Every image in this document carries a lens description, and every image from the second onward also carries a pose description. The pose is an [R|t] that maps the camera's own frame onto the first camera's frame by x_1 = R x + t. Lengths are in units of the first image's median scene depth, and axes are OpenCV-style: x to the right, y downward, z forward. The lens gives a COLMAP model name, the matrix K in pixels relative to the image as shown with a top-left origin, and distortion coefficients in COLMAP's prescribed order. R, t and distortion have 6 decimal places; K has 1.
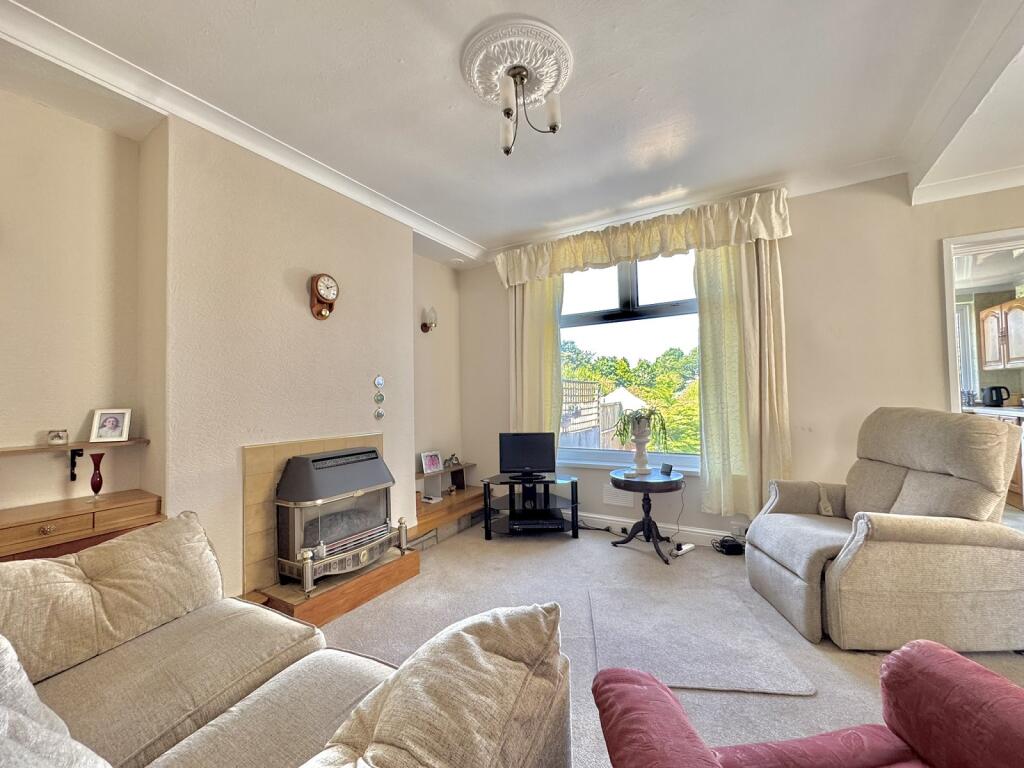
lens RADIAL K [[407.4, 0, 510.8], [0, 407.4, 383.7], [0, 0, 1]] dist [-0.006204, -0.000103]
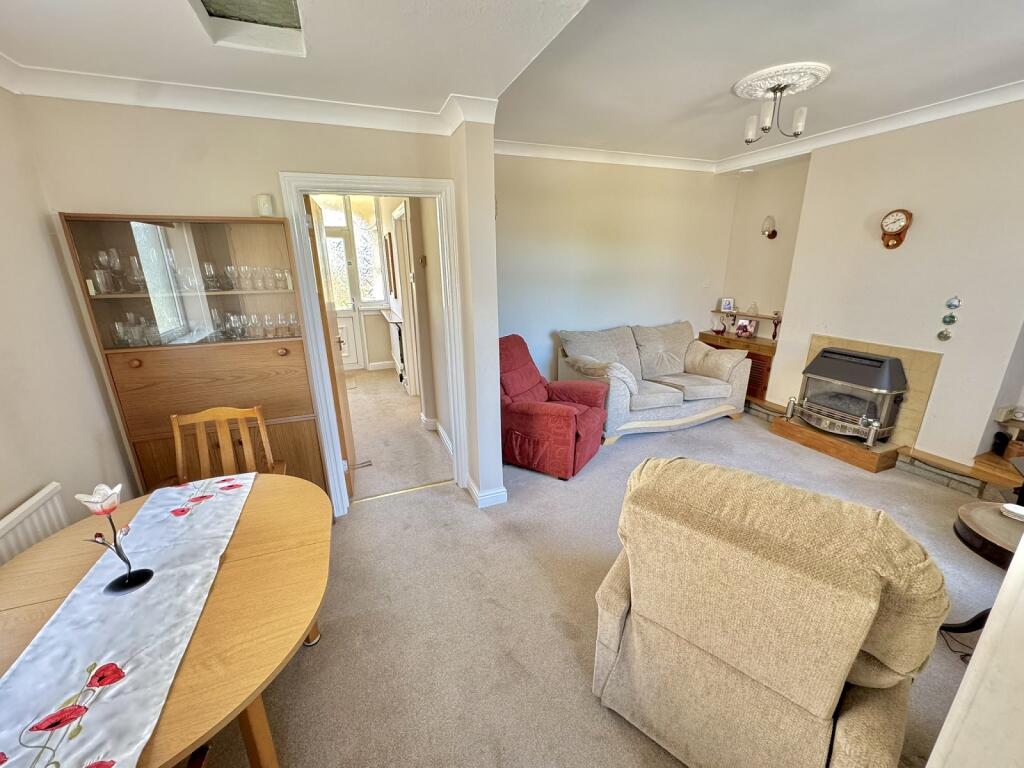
lens RADIAL K [[407.4, 0, 510.7], [0, 407.4, 384.3], [0, 0, 1]] dist [-0.006204, -0.000103]
pose [[-0.610449, 0.250373, -0.751442, 0.639996], [0.045009, 0.958157, 0.282683, -0.080363], [0.790776, 0.138742, -0.596175, 0.436467]]
